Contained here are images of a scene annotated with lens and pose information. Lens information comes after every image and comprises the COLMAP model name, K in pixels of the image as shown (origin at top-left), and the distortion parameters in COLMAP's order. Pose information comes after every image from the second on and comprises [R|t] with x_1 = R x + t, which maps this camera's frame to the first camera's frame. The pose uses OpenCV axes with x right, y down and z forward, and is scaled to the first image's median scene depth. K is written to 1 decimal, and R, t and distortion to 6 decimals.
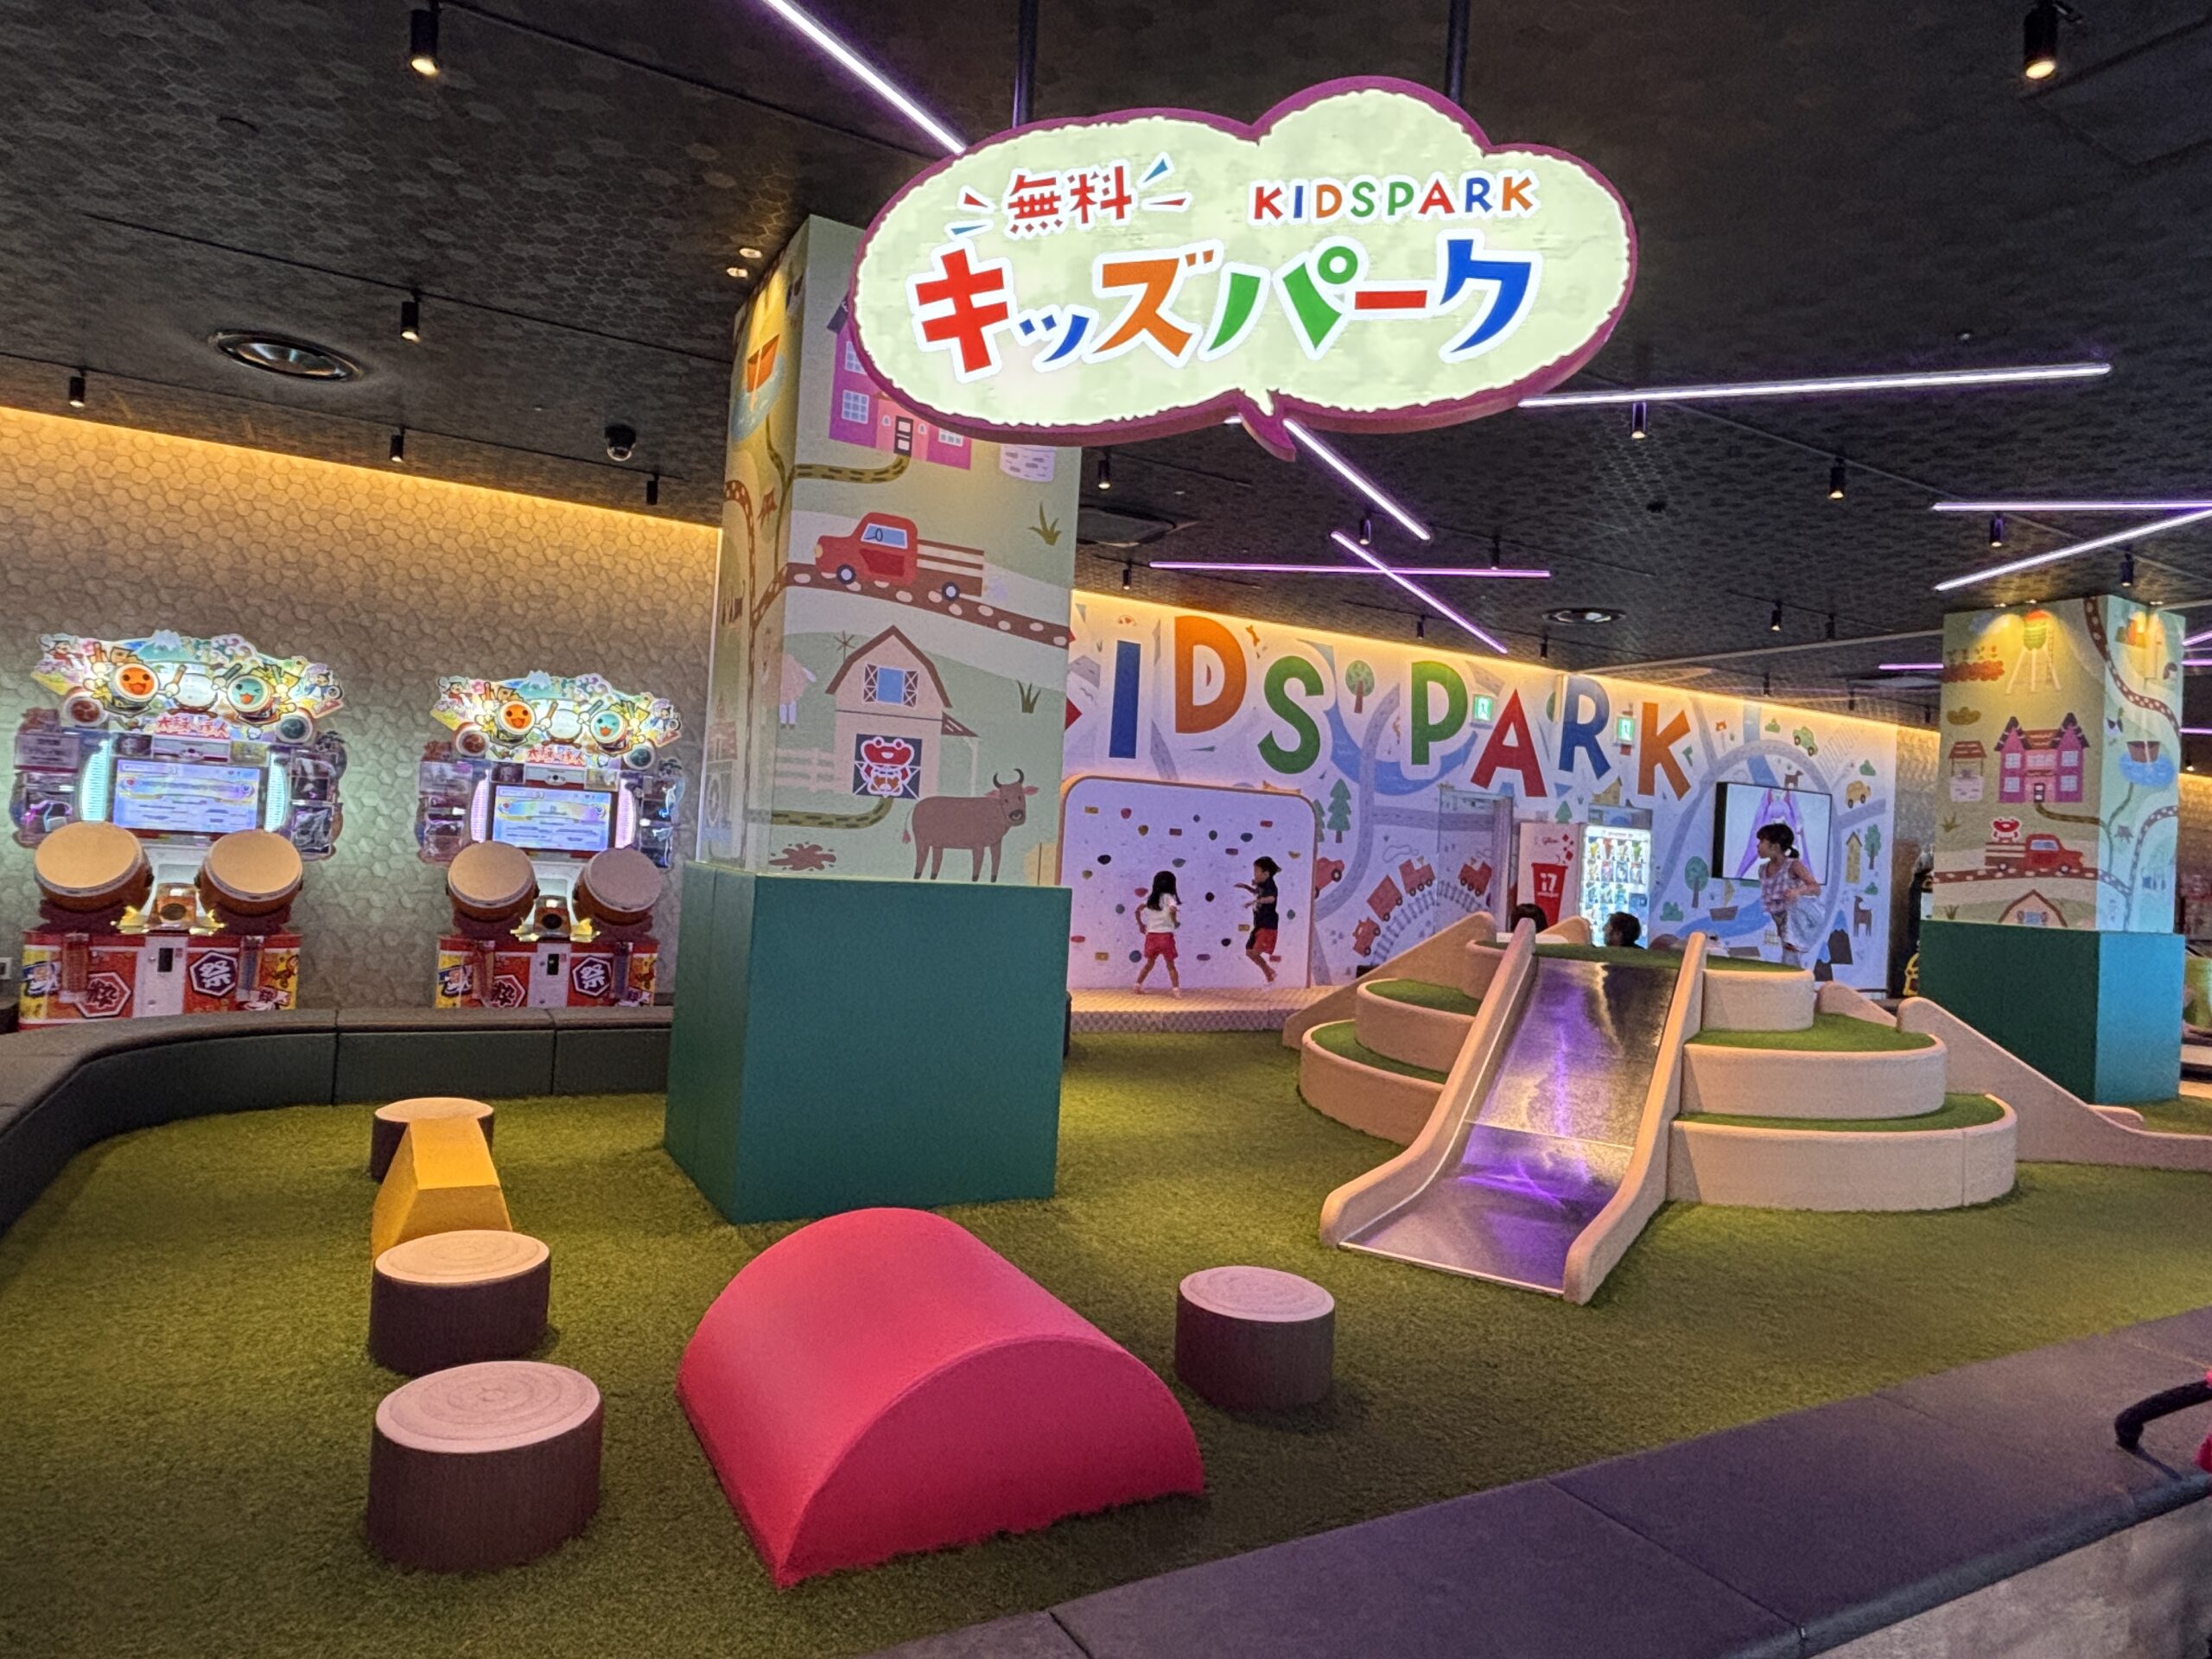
lens RADIAL K [[1307.4, 0, 1091.4], [0, 1307.4, 790.8], [0, 0, 1]] dist [0.020520, -0.000490]
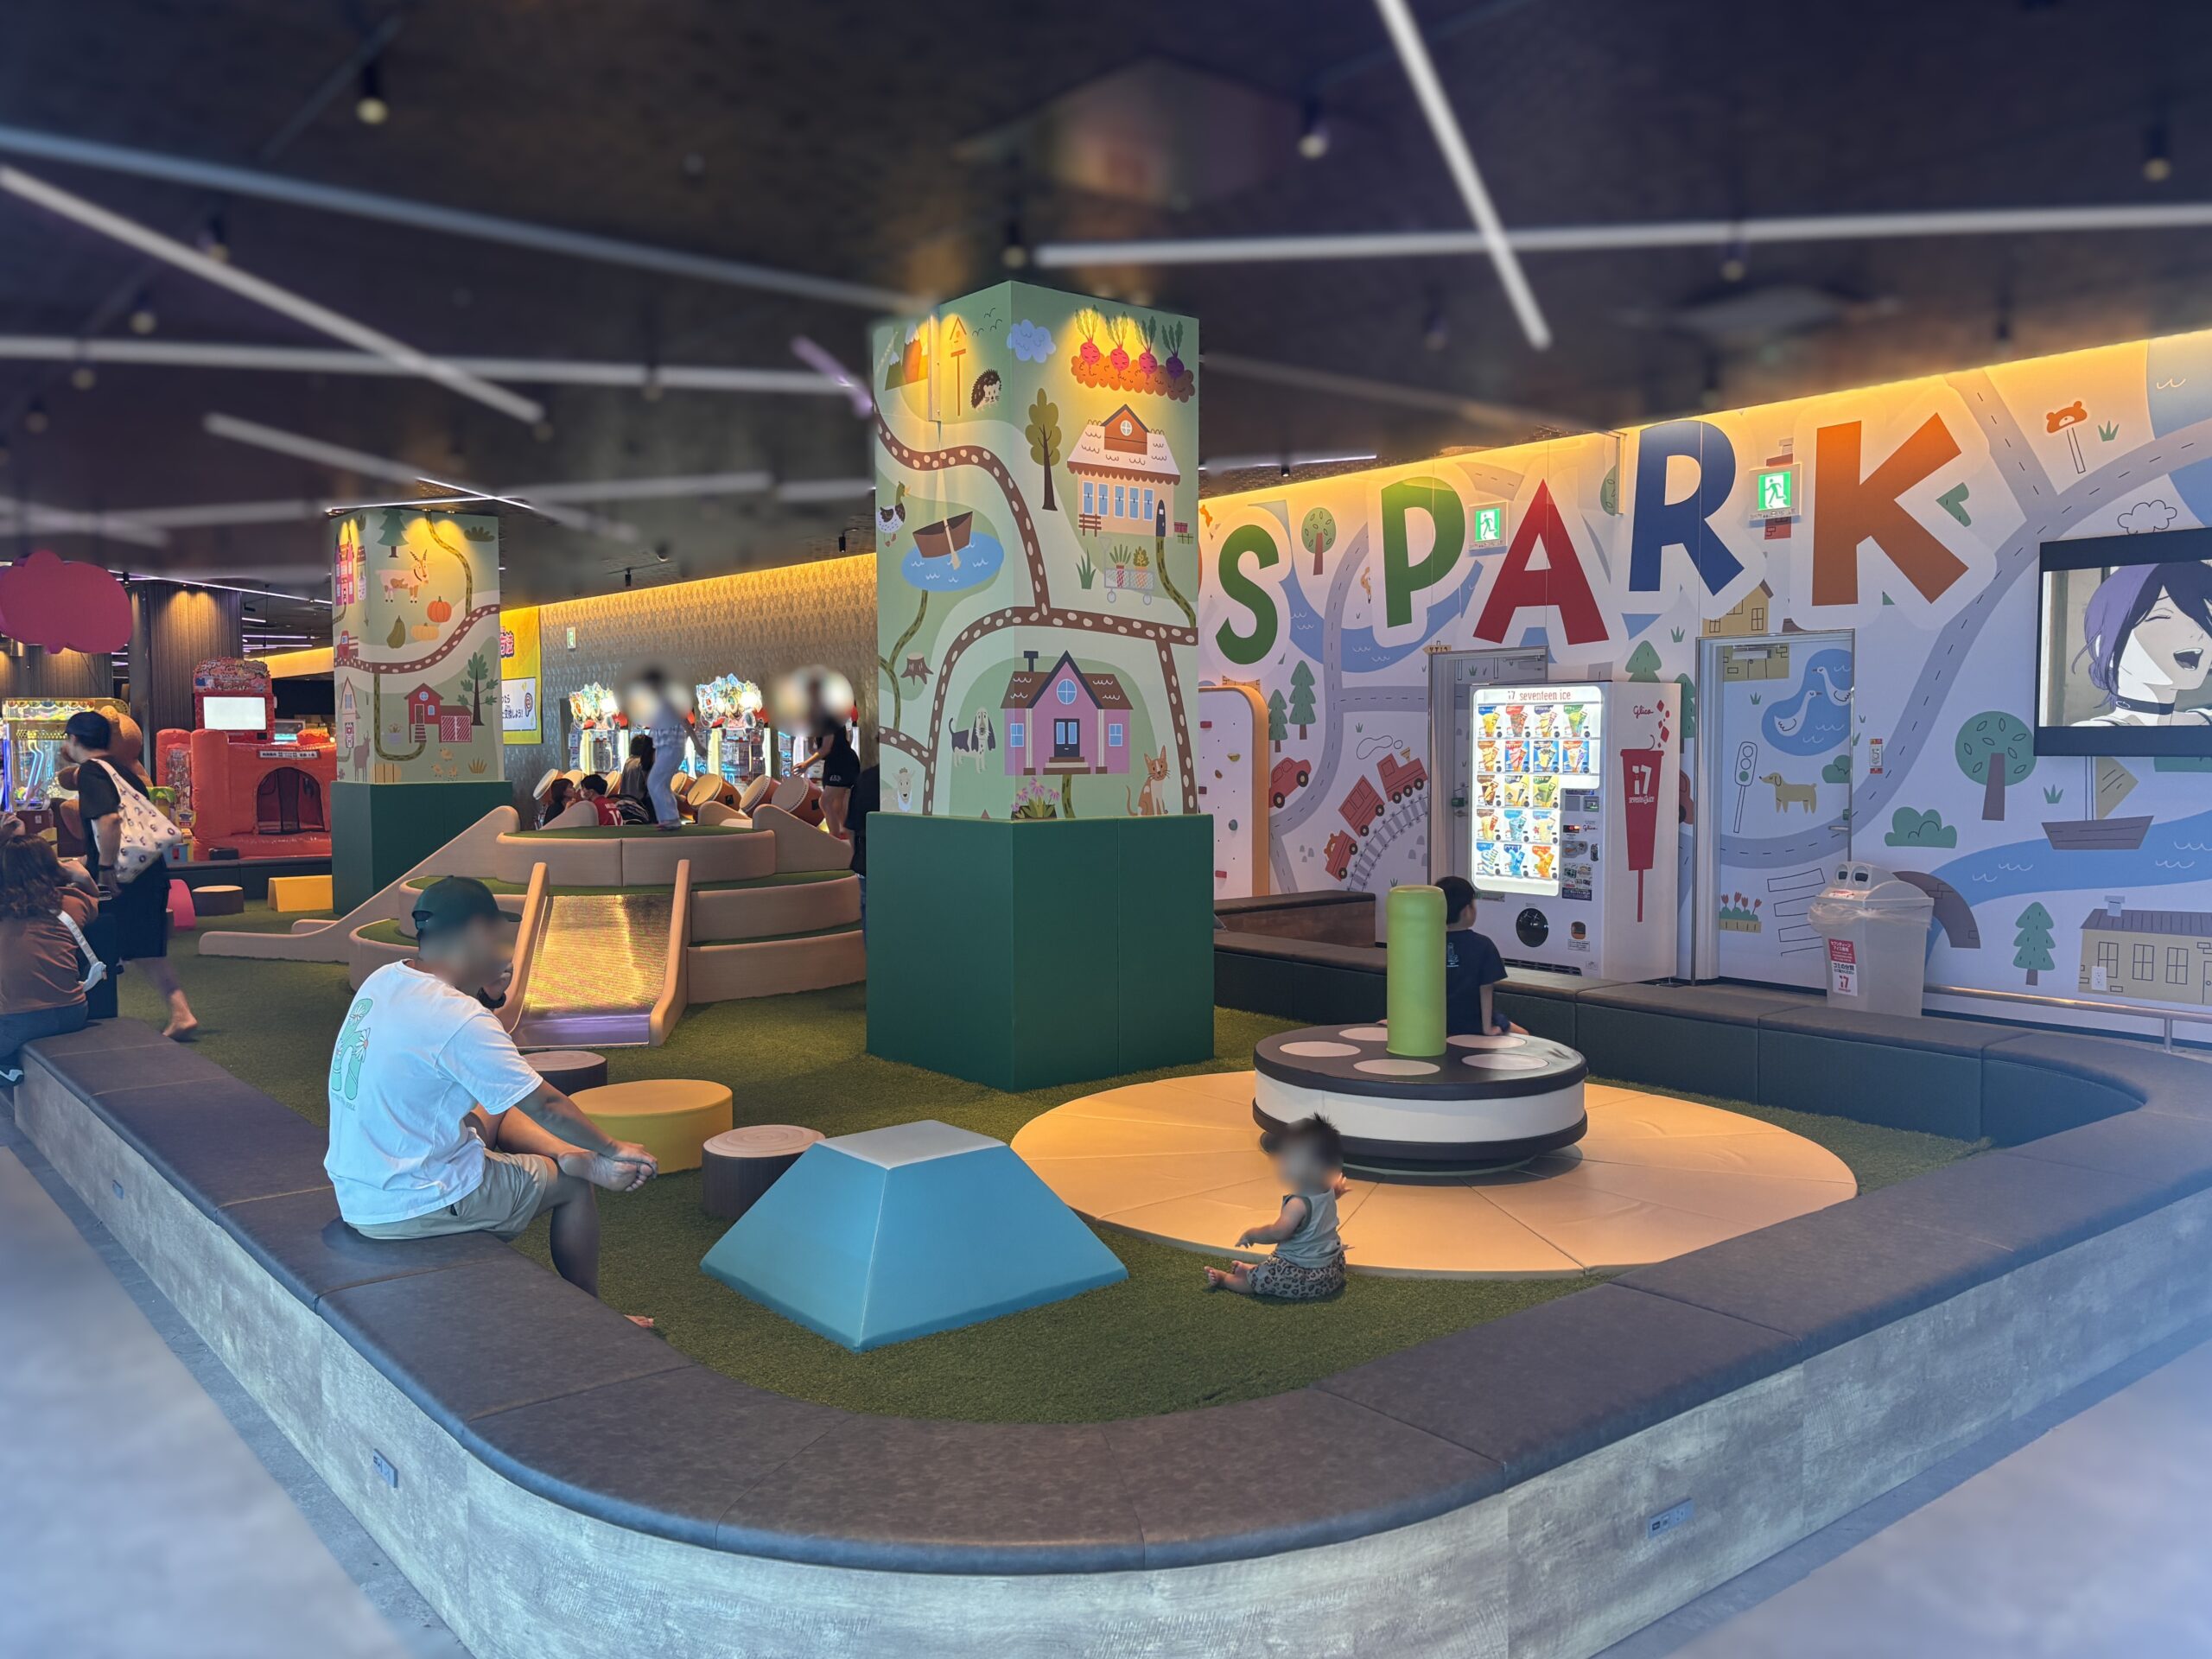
lens RADIAL K [[1686.7, 0, 1105.3], [0, 1686.7, 835.1], [0, 0, 1]] dist [0.011967, -0.004182]
pose [[0.178264, -0.003883, -0.983975, 1.183449], [0.059827, 0.998185, 0.006899, 0.083506], [0.982162, -0.060099, 0.178173, 0.675816]]
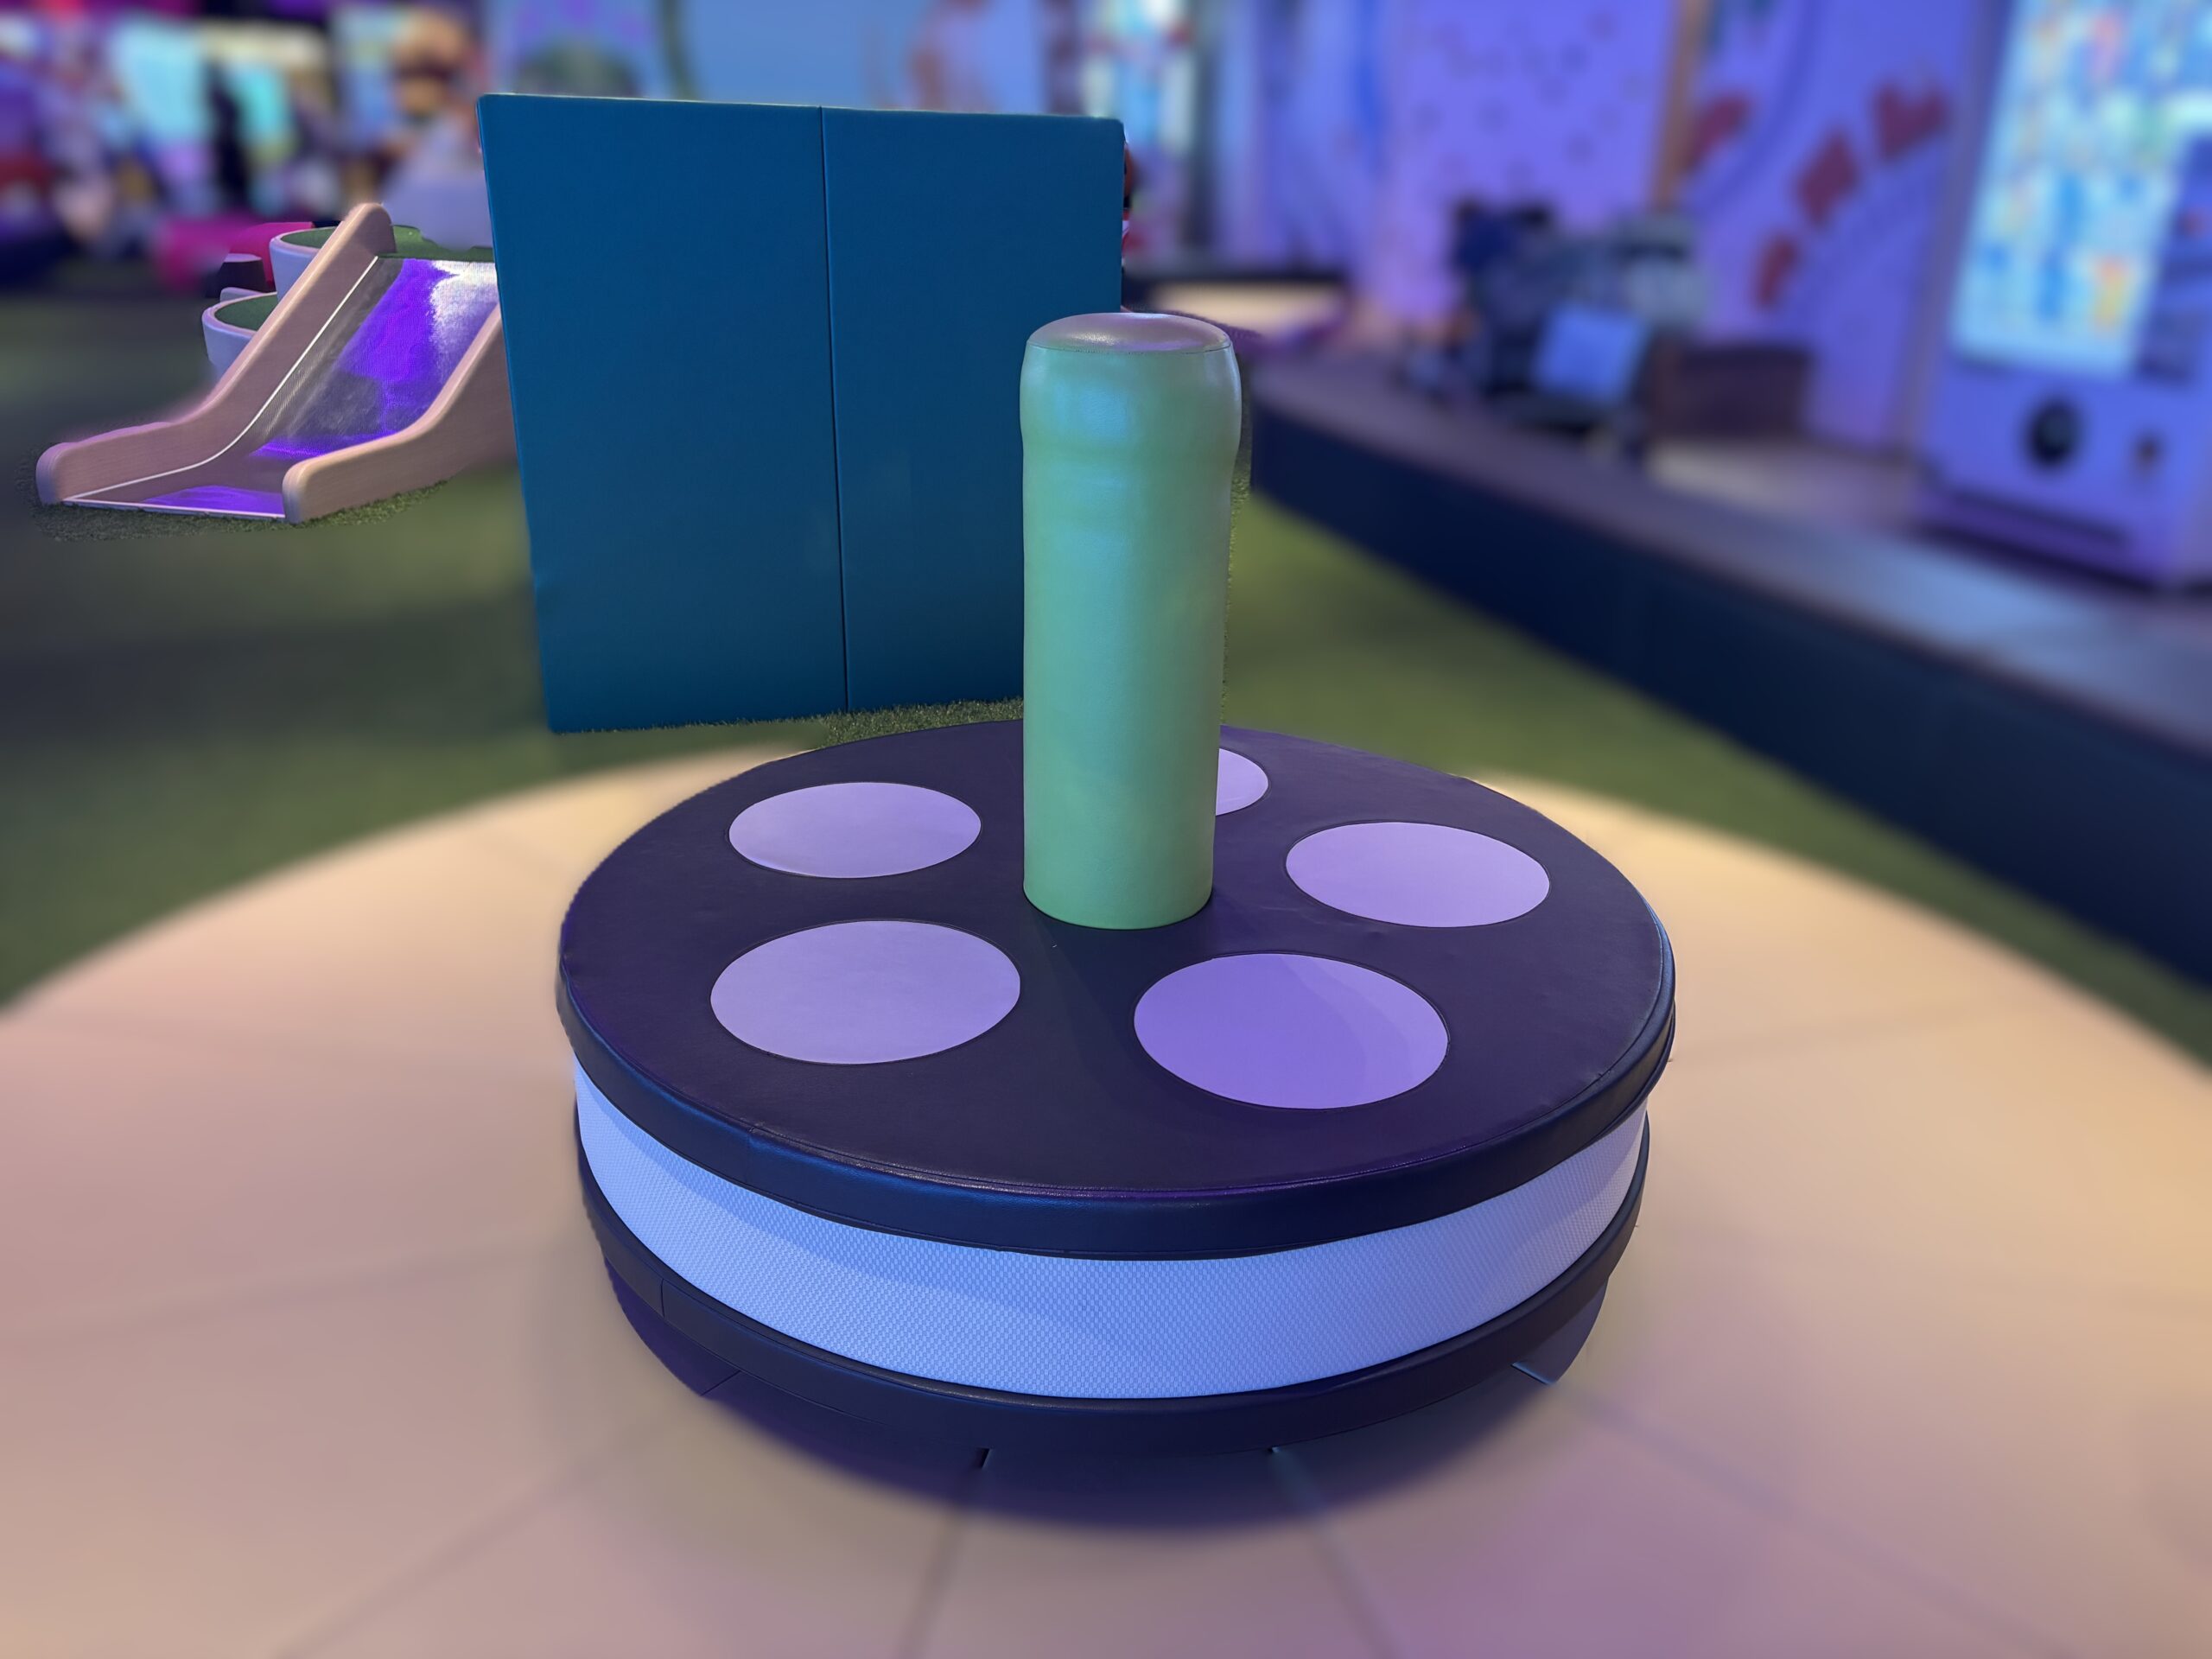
lens RADIAL K [[1686.7, 0, 1112.1], [0, 1686.7, 835.2], [0, 0, 1]] dist [0.011967, -0.004182]
pose [[-0.164160, 0.326342, -0.930888, 0.859418], [0.008013, 0.944100, 0.329561, 0.101010], [0.986401, 0.046642, -0.157599, 0.868992]]
